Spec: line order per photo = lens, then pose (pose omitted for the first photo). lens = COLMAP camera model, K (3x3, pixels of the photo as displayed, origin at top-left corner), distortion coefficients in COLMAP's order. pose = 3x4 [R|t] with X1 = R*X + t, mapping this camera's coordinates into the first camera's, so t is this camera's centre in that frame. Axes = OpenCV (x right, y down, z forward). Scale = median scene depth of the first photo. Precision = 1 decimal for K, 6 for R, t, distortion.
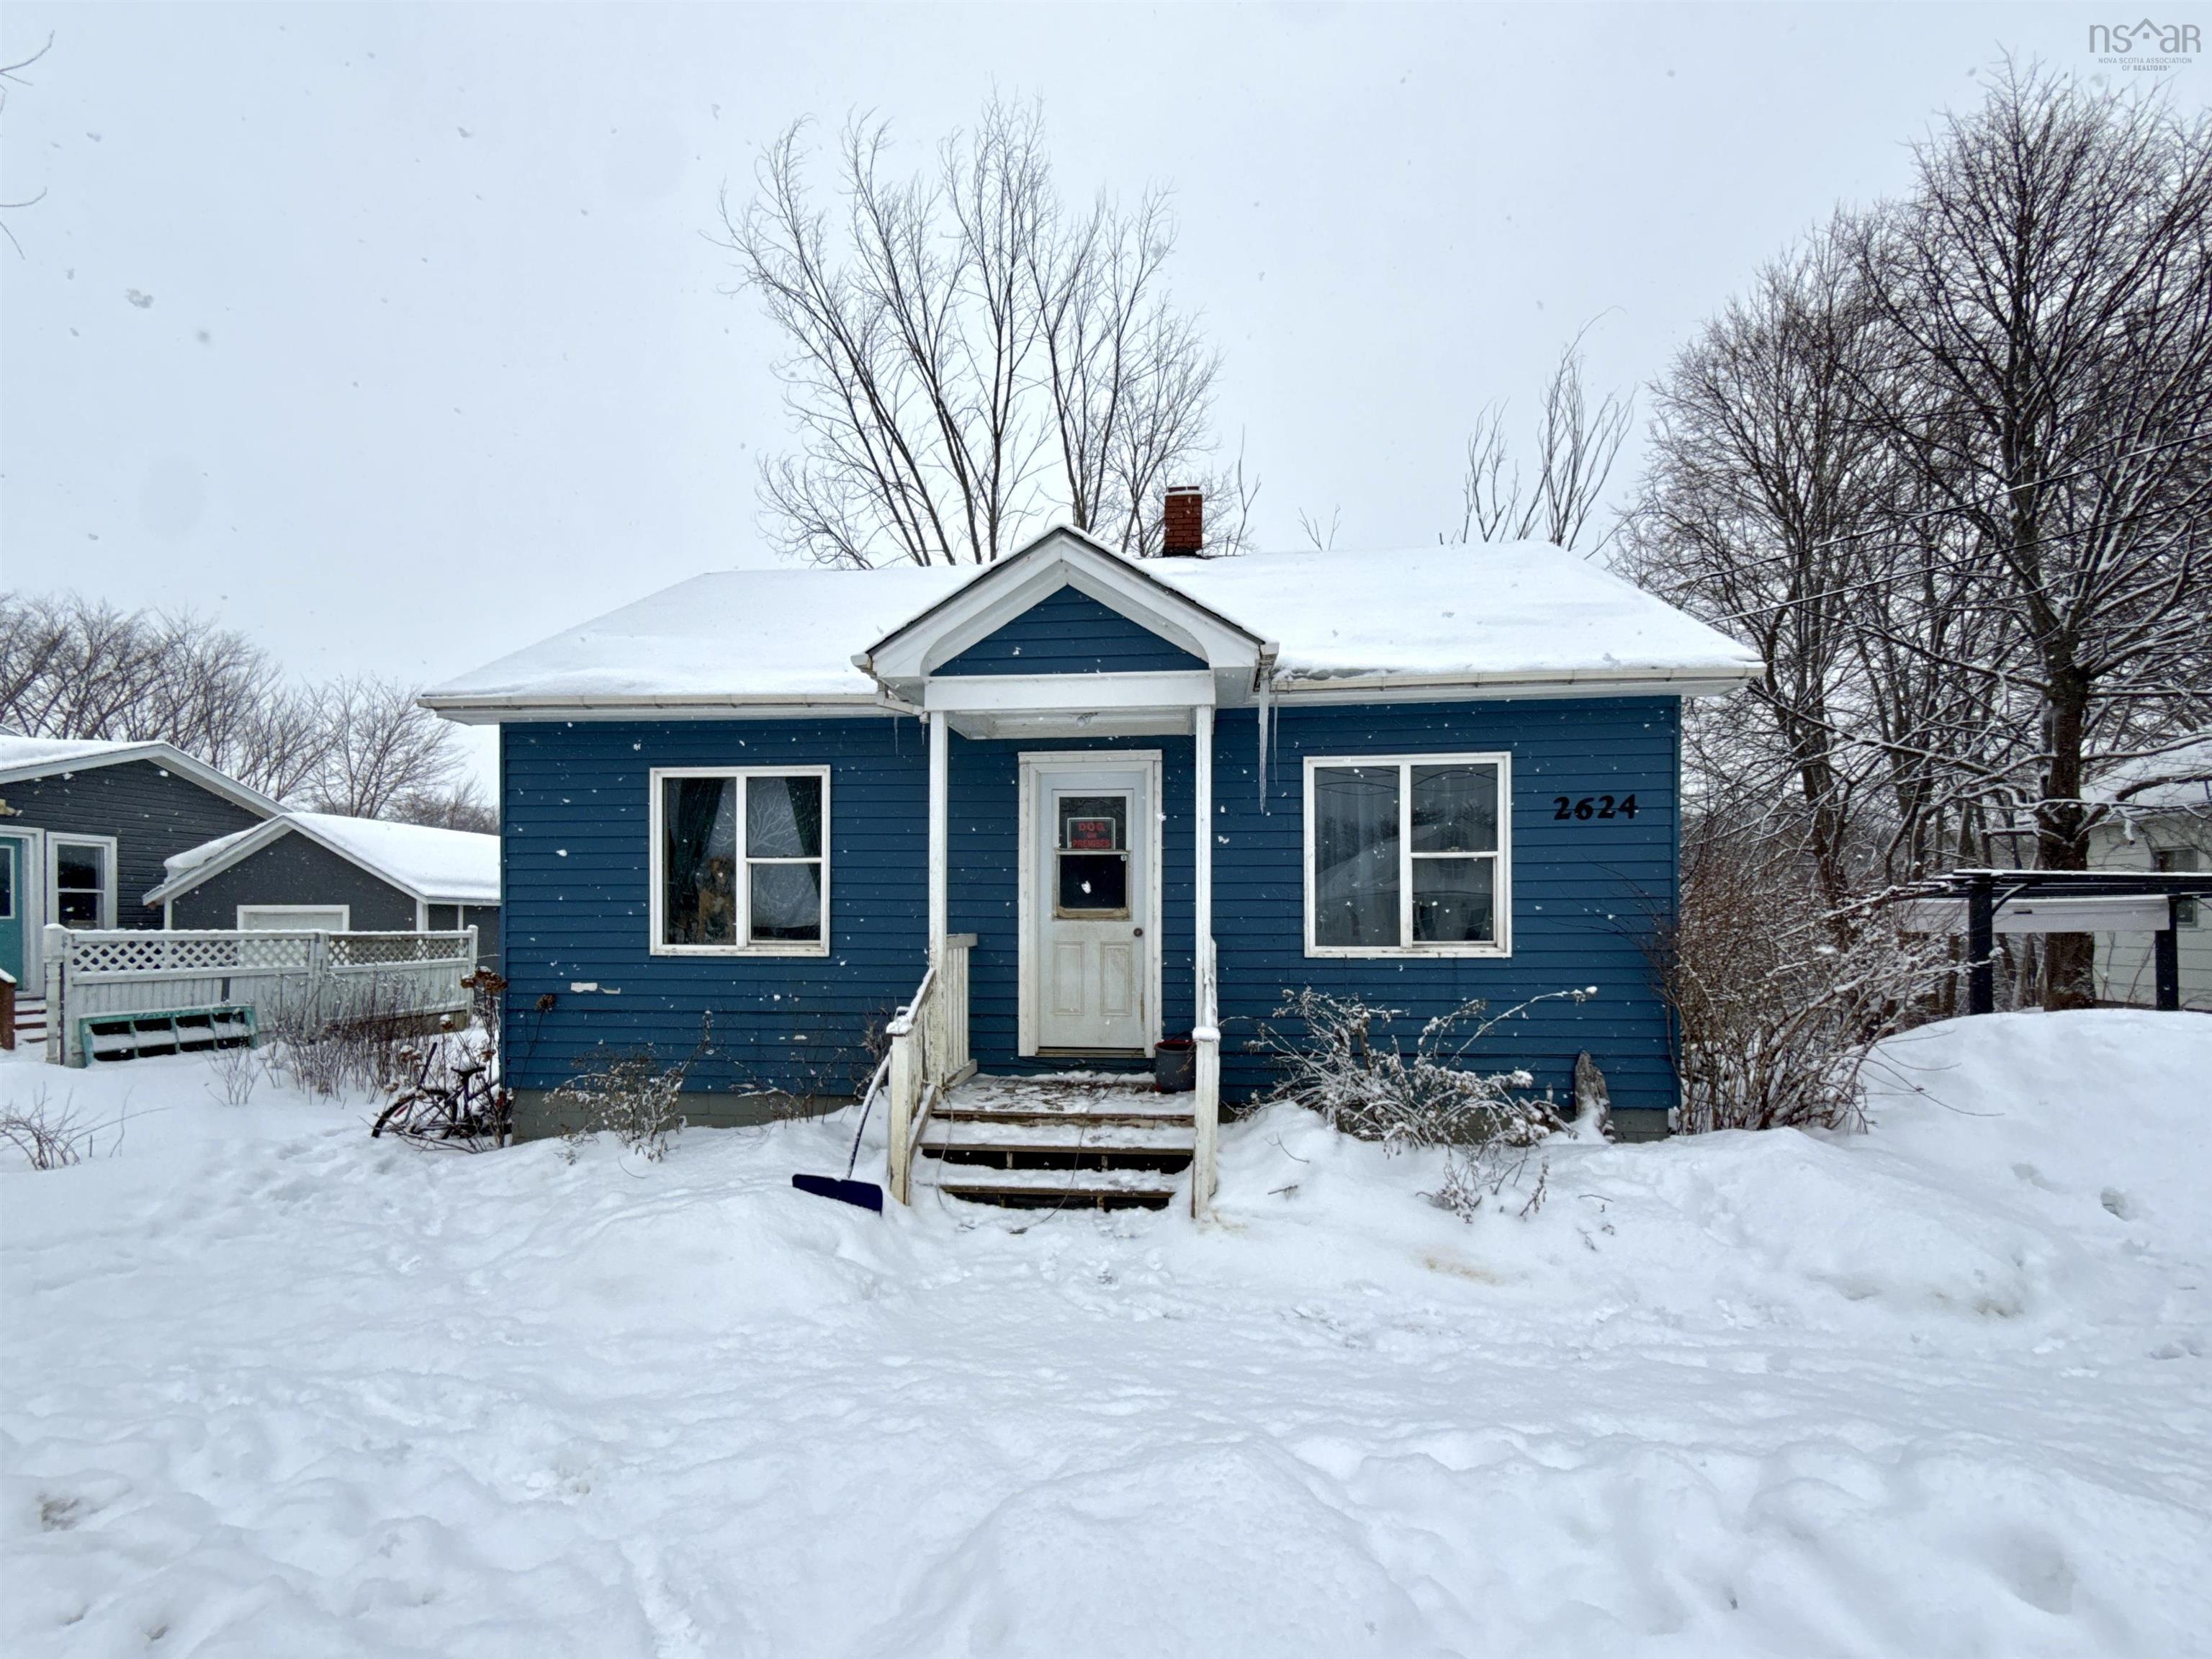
lens RADIAL K [[972.5, 0, 1087.2], [0, 972.5, 901.9], [0, 0, 1]] dist [0.001185, -0.000577]
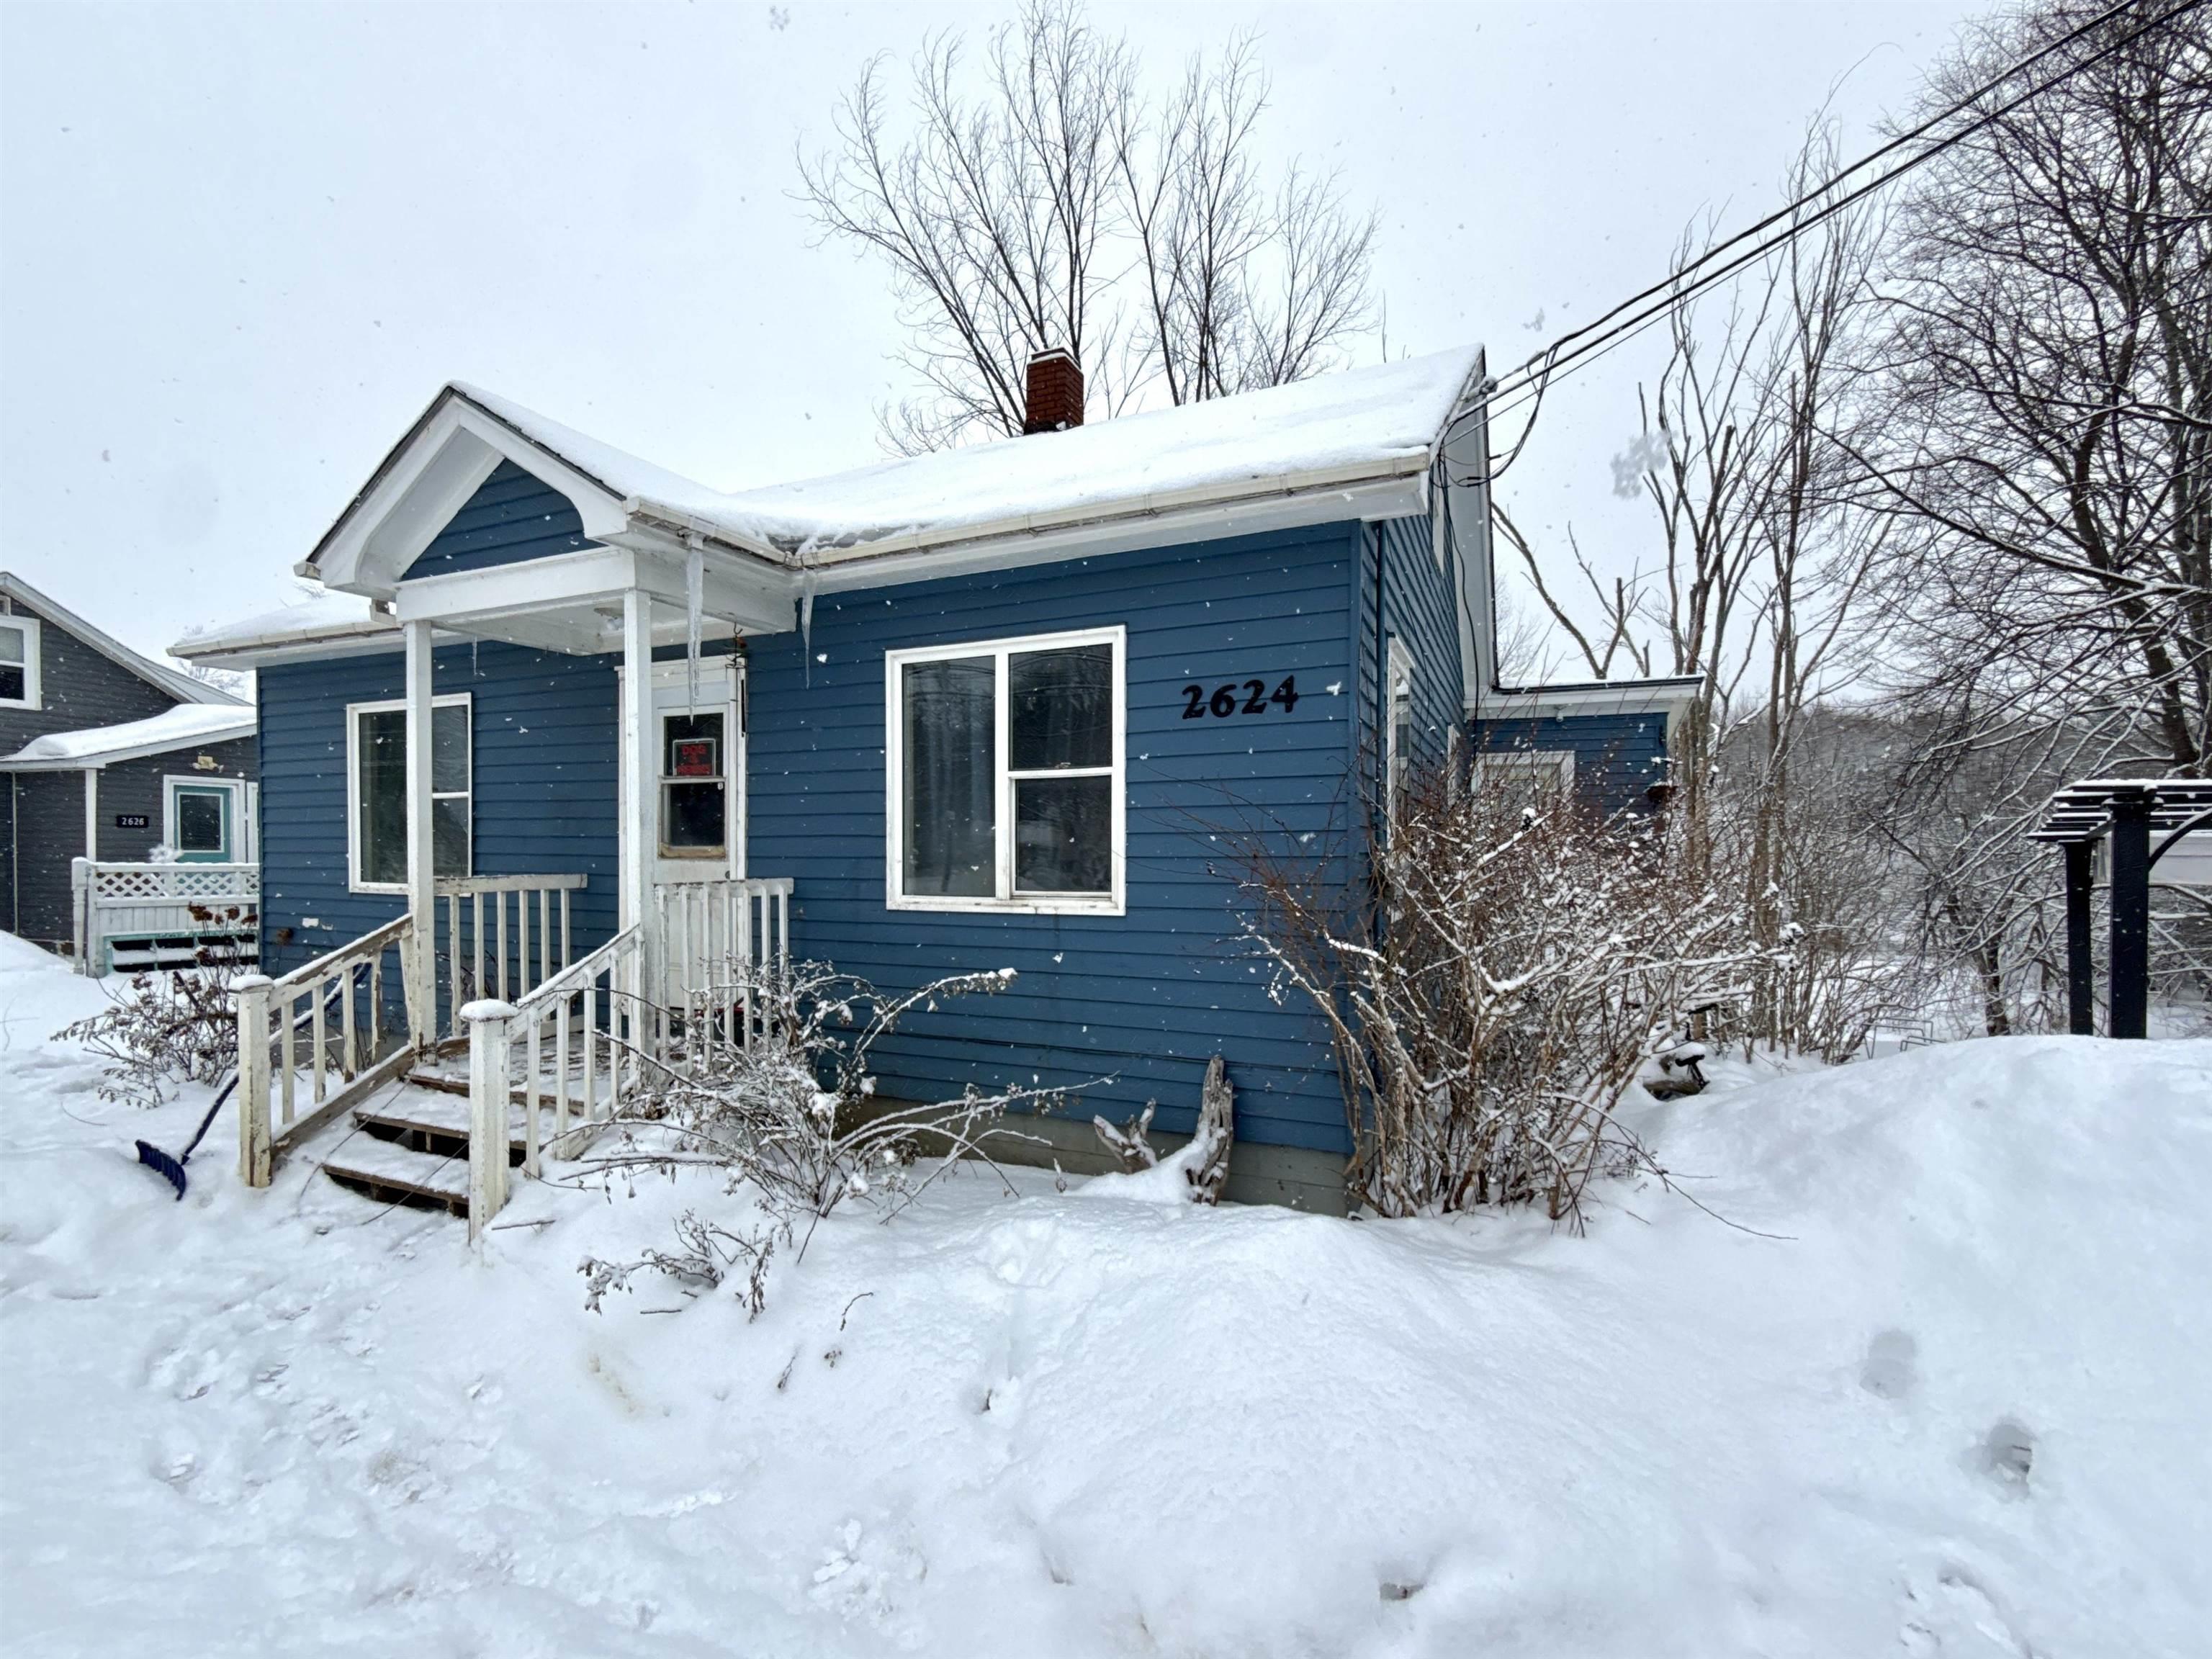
lens RADIAL K [[972.5, 0, 1108.5], [0, 972.5, 845.8], [0, 0, 1]] dist [0.001185, -0.000577]
pose [[0.947356, 0.002291, -0.320174, 0.640028], [-0.001432, 0.999995, 0.002920, 0.003889], [0.320179, -0.002307, 0.947354, 0.320590]]
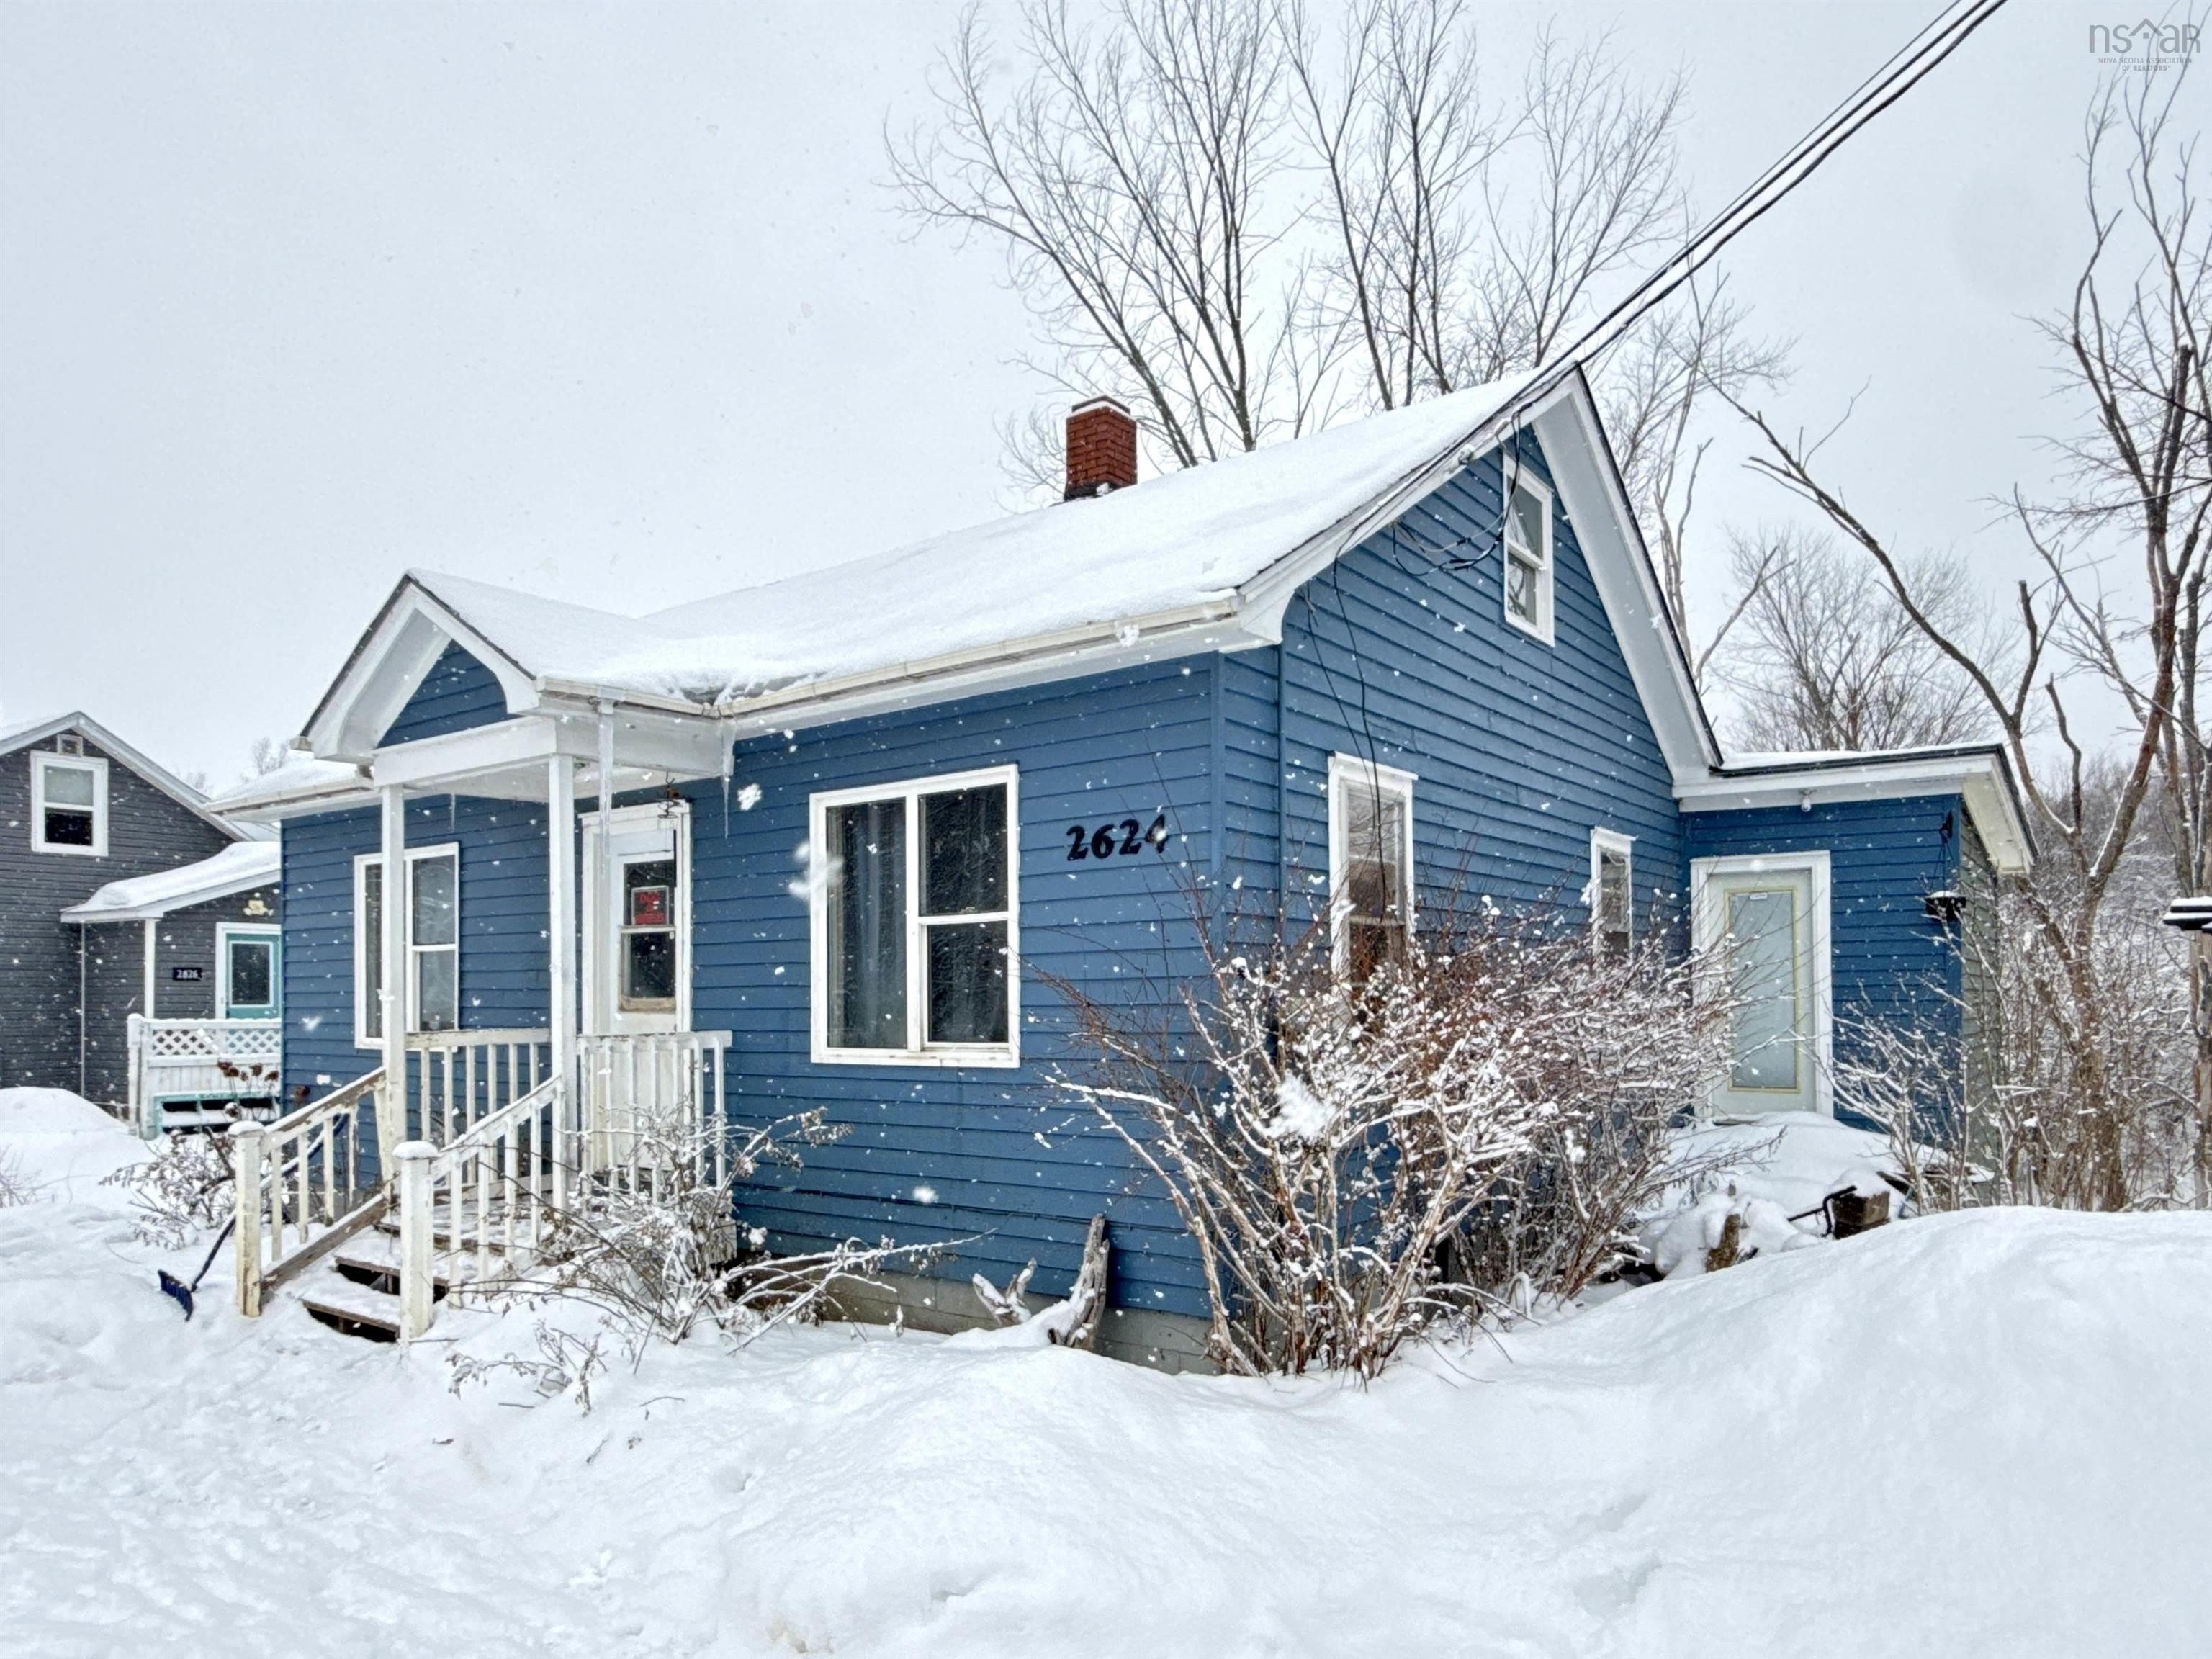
lens RADIAL K [[1434.9, 0, 1103.5], [0, 1434.9, 935.2], [0, 0, 1]] dist [0.001545, -0.001174]
pose [[0.849886, -0.027460, -0.526251, 0.994202], [0.011755, 0.999381, -0.033164, -0.001389], [0.526836, 0.022000, 0.849682, 0.181559]]
